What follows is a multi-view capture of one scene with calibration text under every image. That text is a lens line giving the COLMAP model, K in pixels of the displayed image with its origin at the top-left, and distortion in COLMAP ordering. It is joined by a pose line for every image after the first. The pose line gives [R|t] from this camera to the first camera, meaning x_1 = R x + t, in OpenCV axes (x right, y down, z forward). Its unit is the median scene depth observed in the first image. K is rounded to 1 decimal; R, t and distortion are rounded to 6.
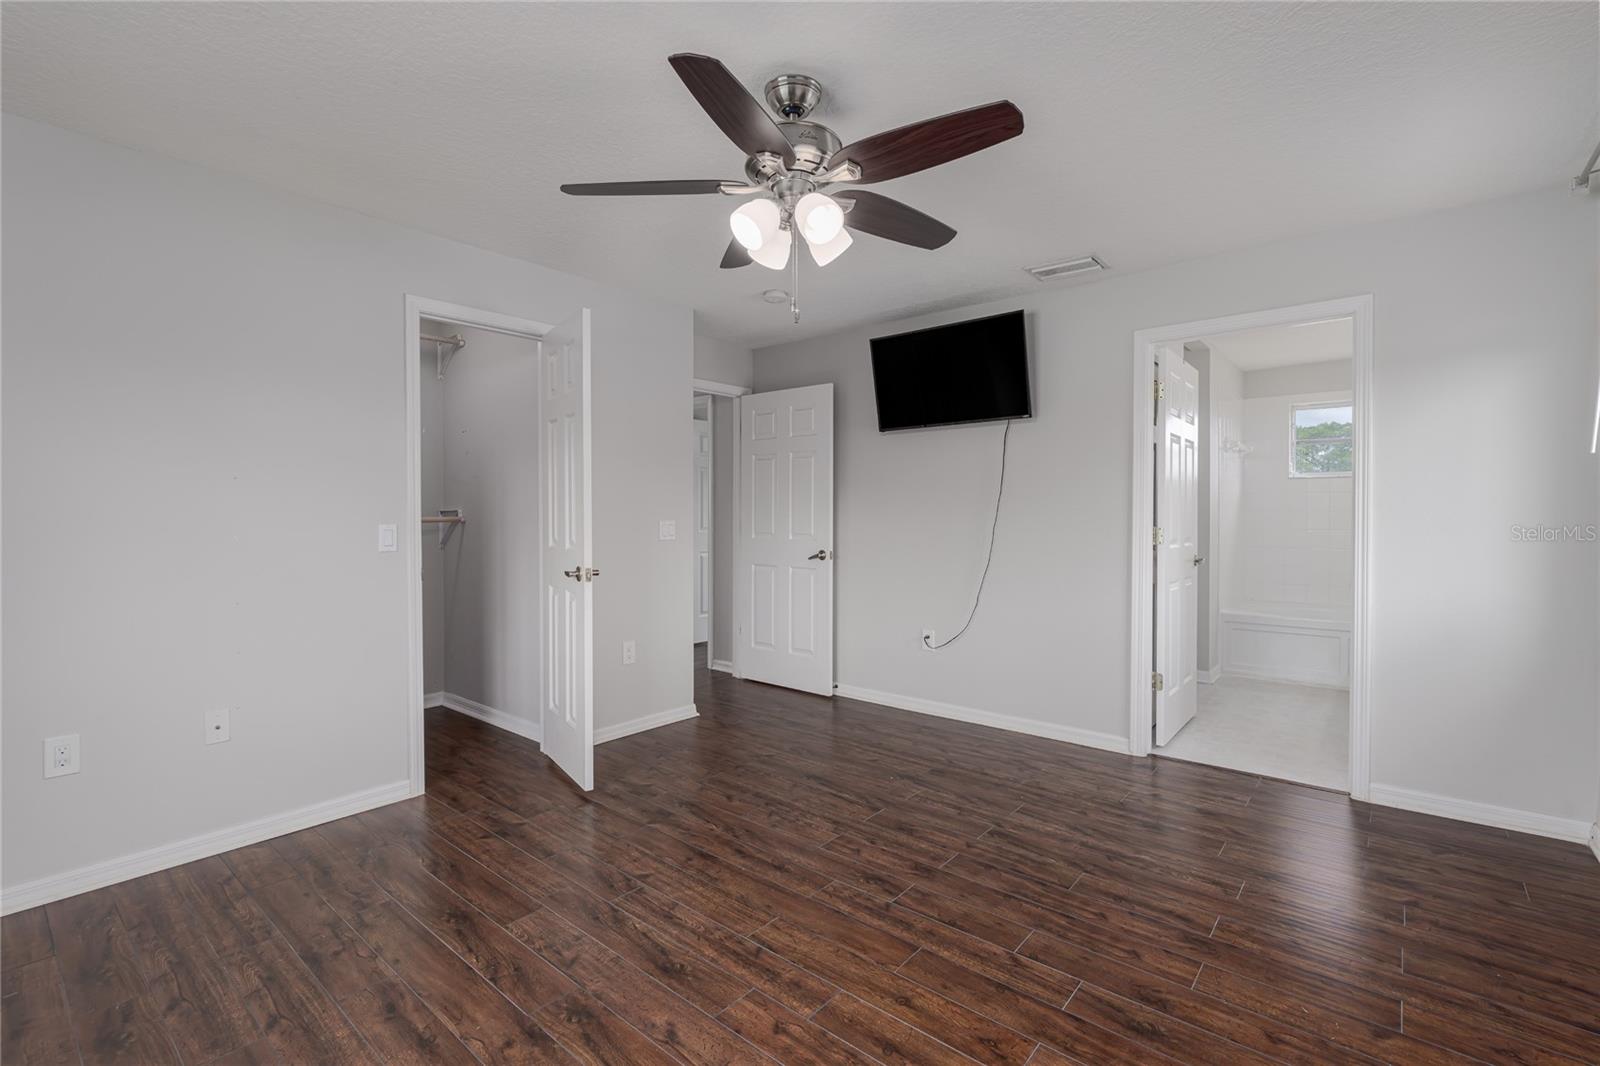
lens RADIAL K [[729.6, 0, 803.8], [0, 729.6, 524.6], [0, 0, 1]] dist [-0.001650, -0.000249]
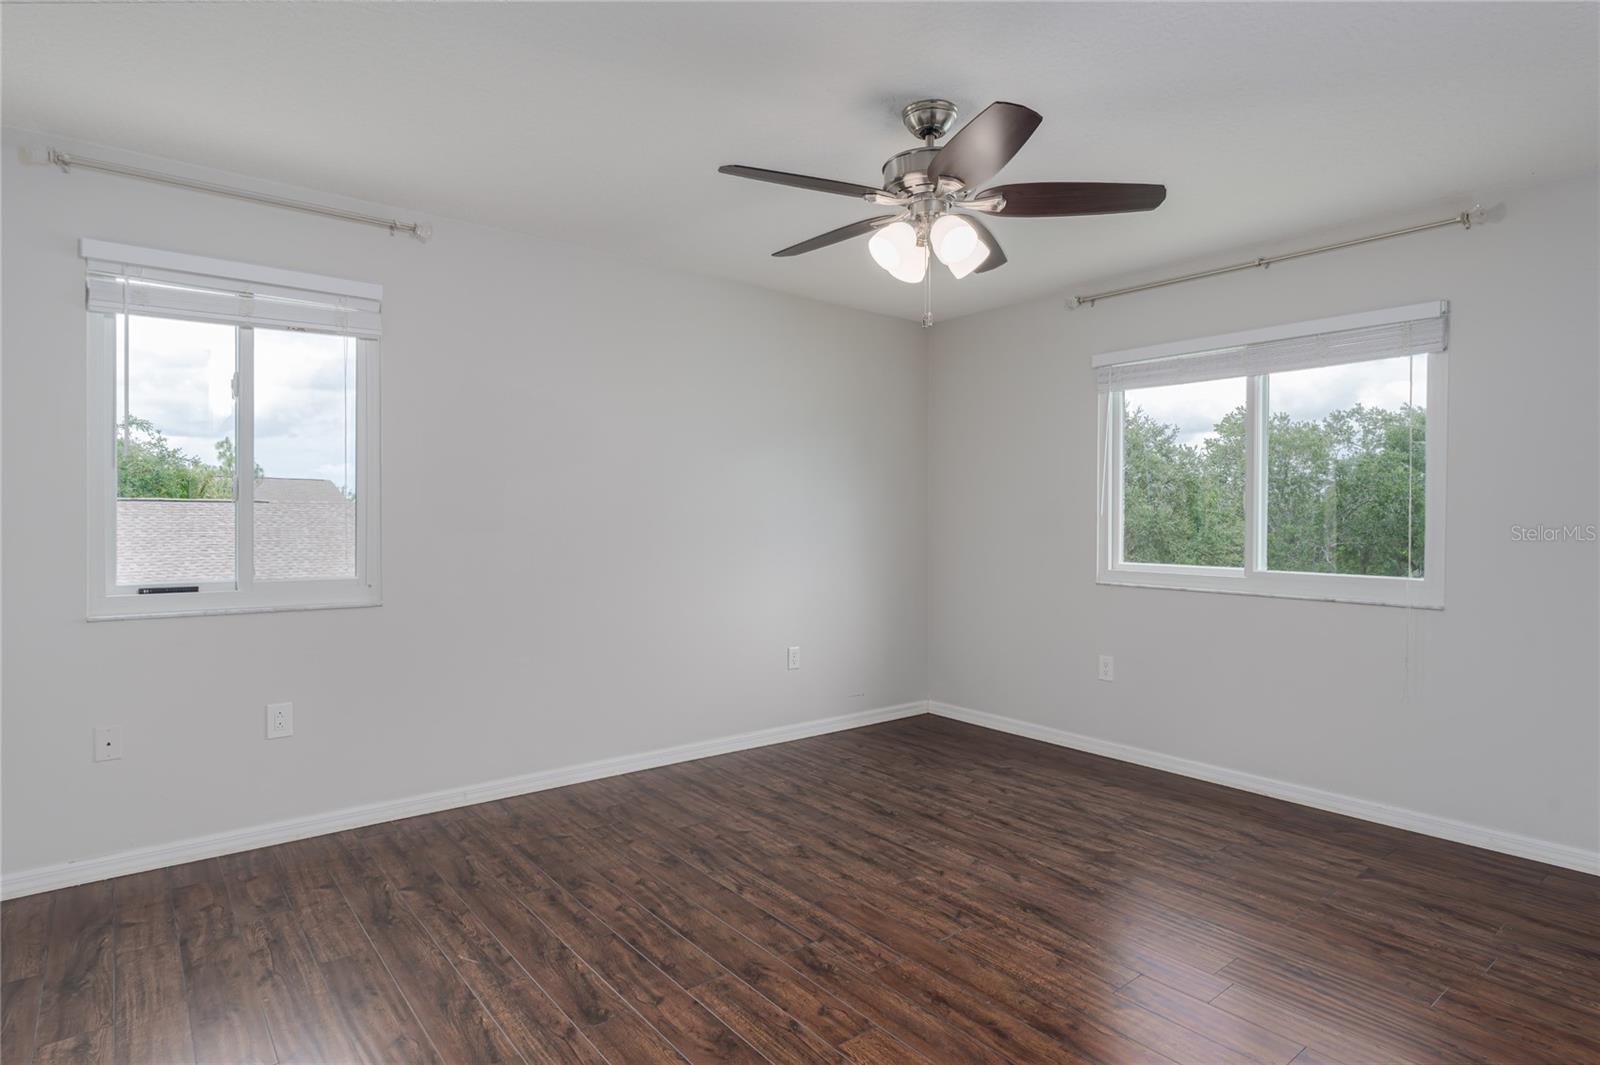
lens RADIAL K [[865.5, 0, 796.9], [0, 865.5, 524.8], [0, 0, 1]] dist [-0.002147, 0.001555]
pose [[-0.980030, -0.007868, 0.198693, -0.071128], [-0.002648, 0.999645, 0.026522, -0.035552], [-0.198831, 0.025466, -0.979703, 2.117232]]
